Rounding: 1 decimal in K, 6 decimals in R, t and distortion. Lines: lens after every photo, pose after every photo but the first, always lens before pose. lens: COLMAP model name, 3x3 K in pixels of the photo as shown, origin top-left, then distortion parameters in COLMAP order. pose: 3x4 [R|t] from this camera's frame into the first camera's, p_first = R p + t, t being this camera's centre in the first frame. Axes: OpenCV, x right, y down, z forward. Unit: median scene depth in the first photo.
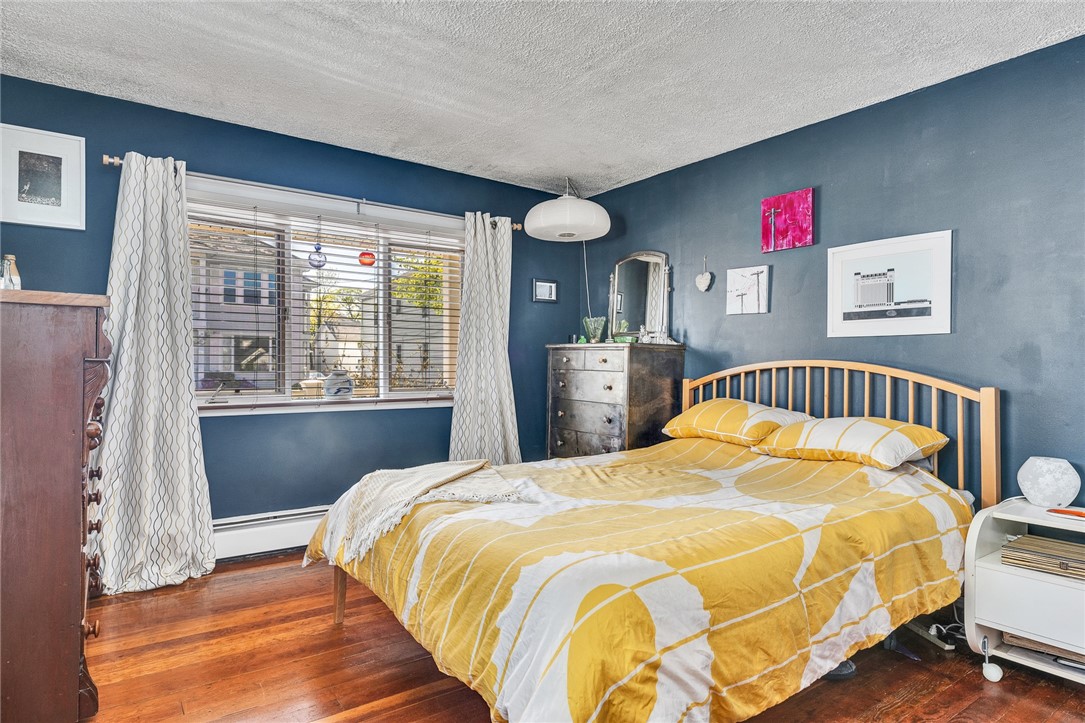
lens RADIAL K [[602.8, 0, 542.5], [0, 602.8, 361.0], [0, 0, 1]] dist [0.001279, -0.000615]
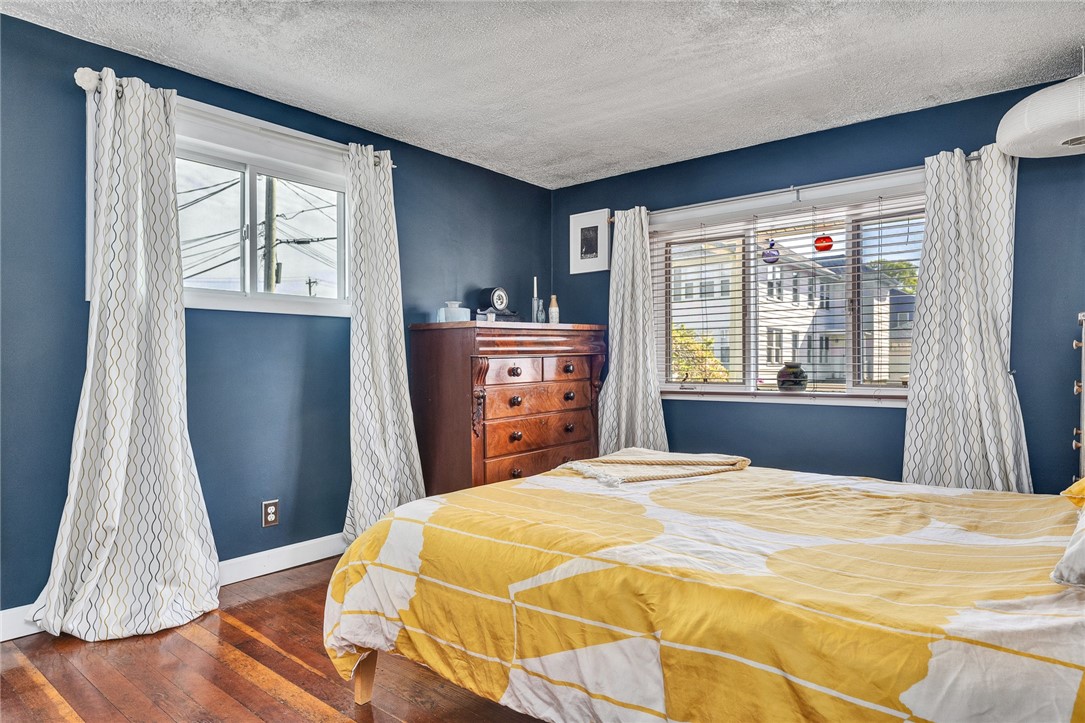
lens RADIAL K [[633.1, 0, 542.7], [0, 633.1, 363.5], [0, 0, 1]] dist [-0.005860, -0.000194]
pose [[0.265432, -0.003394, -0.964124, 0.743562], [0.012263, 0.999925, -0.000144, 0.015243], [0.964052, -0.011785, 0.265454, 0.438096]]
